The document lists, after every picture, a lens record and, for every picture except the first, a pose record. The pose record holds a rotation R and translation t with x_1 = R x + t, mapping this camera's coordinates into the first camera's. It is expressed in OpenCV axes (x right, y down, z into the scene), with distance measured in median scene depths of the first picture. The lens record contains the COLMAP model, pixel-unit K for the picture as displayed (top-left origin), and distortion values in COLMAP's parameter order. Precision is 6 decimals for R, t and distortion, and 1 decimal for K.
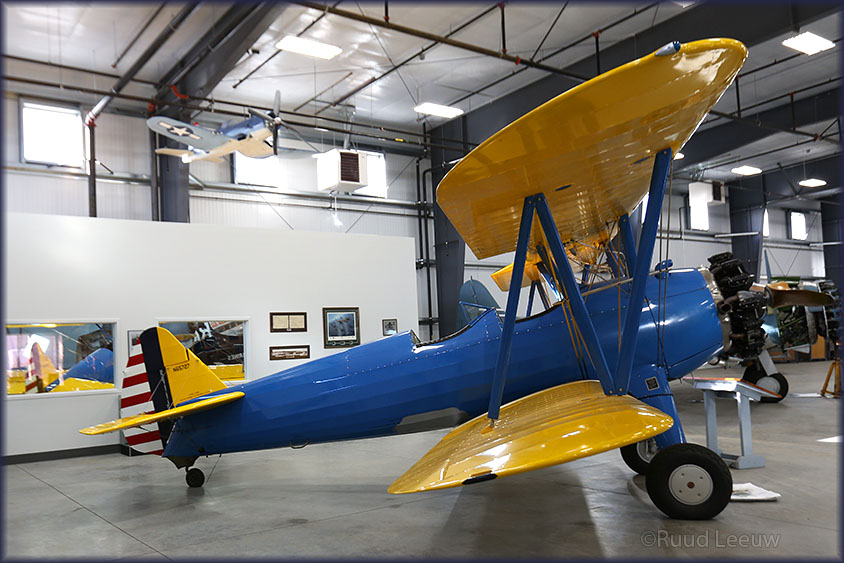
lens RADIAL K [[590.6, 0, 420.5], [0, 590.6, 315.1], [0, 0, 1]] dist [0.005889, 0.006807]
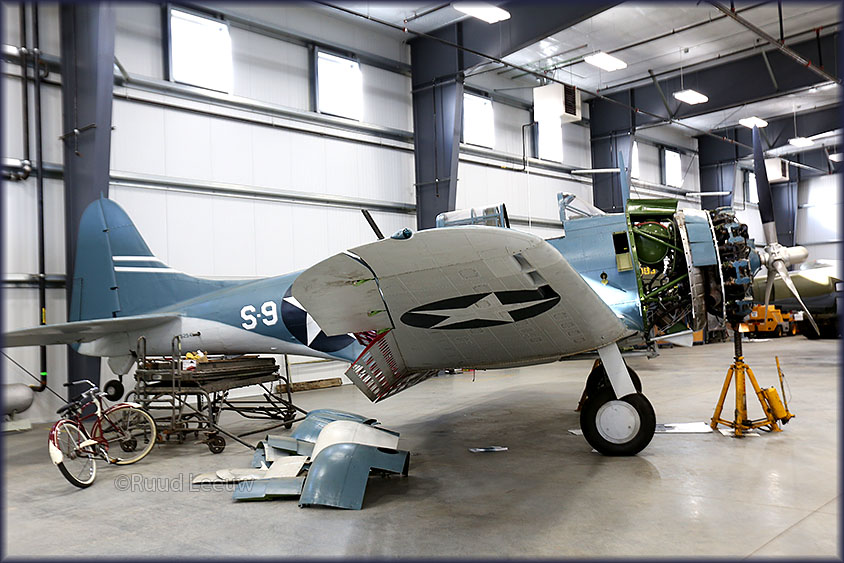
lens RADIAL K [[755.7, 0, 422.0], [0, 755.7, 281.5], [0, 0, 1]] dist [-0.008142, -0.006090]
pose [[0.969330, 0.011950, 0.245473, 0.113432], [-0.011523, 0.999929, -0.003174, 0.005060], [-0.245493, 0.000248, 0.969398, 0.179987]]
